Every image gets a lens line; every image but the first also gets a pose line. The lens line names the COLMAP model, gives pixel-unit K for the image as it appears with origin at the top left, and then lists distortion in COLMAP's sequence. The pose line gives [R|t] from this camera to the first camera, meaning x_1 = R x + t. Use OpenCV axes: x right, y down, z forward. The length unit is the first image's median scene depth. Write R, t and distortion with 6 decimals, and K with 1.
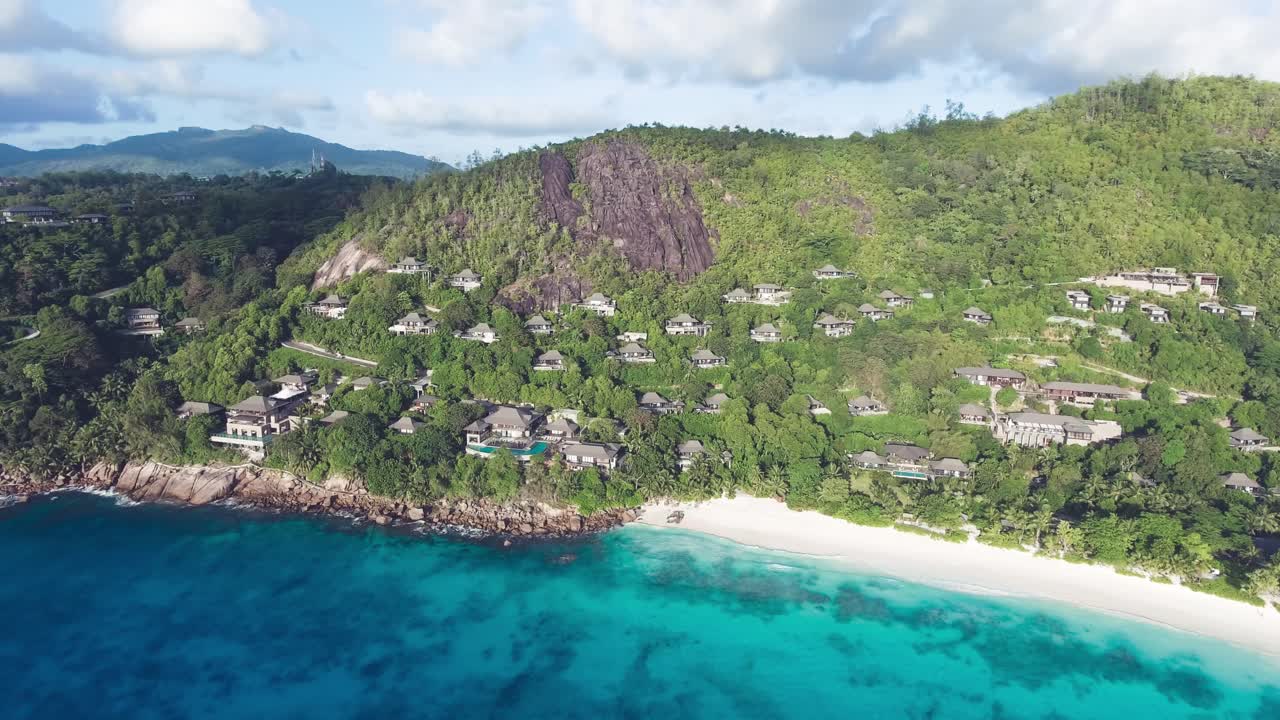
lens RADIAL K [[780.8, 0, 634.0], [0, 780.8, 360.6], [0, 0, 1]] dist [-0.005705, -0.000476]
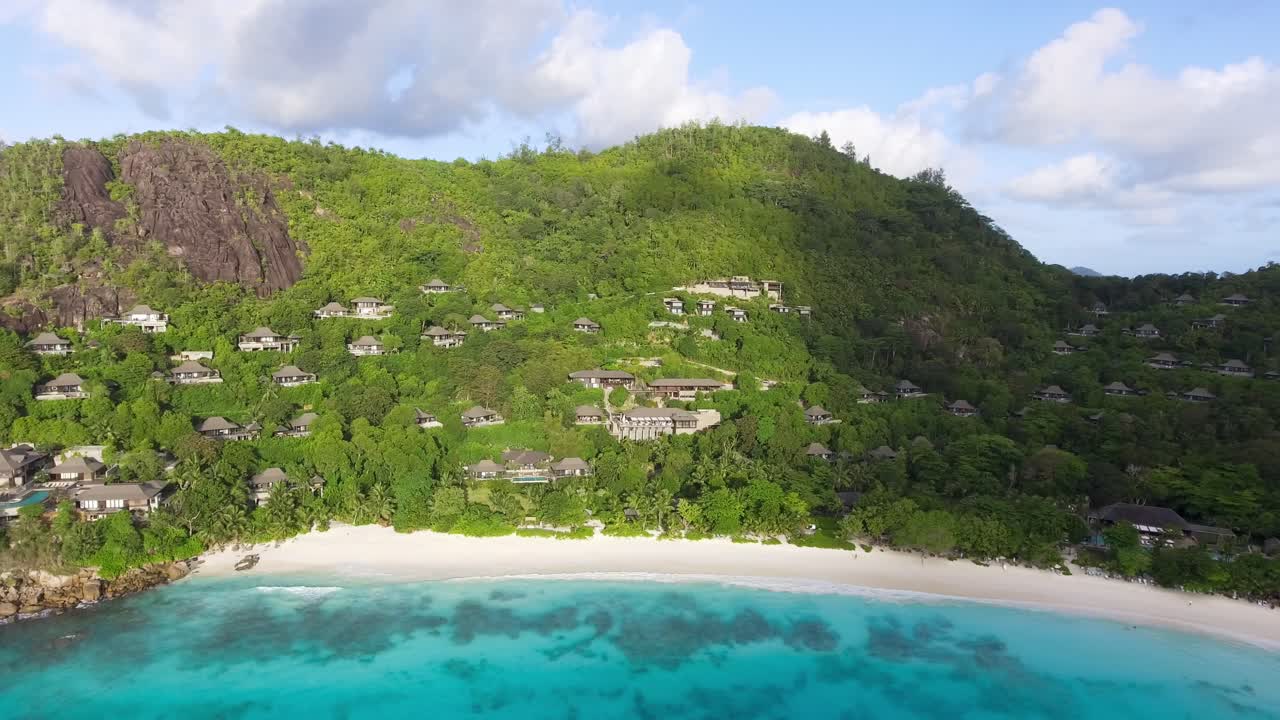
lens RADIAL K [[780.8, 0, 634.0], [0, 780.8, 360.6], [0, 0, 1]] dist [-0.005705, -0.000476]
pose [[0.886885, -0.025746, 0.461273, 0.036157], [0.065065, 0.995455, -0.069538, 0.068396], [-0.457386, 0.091684, 0.884529, 0.103718]]
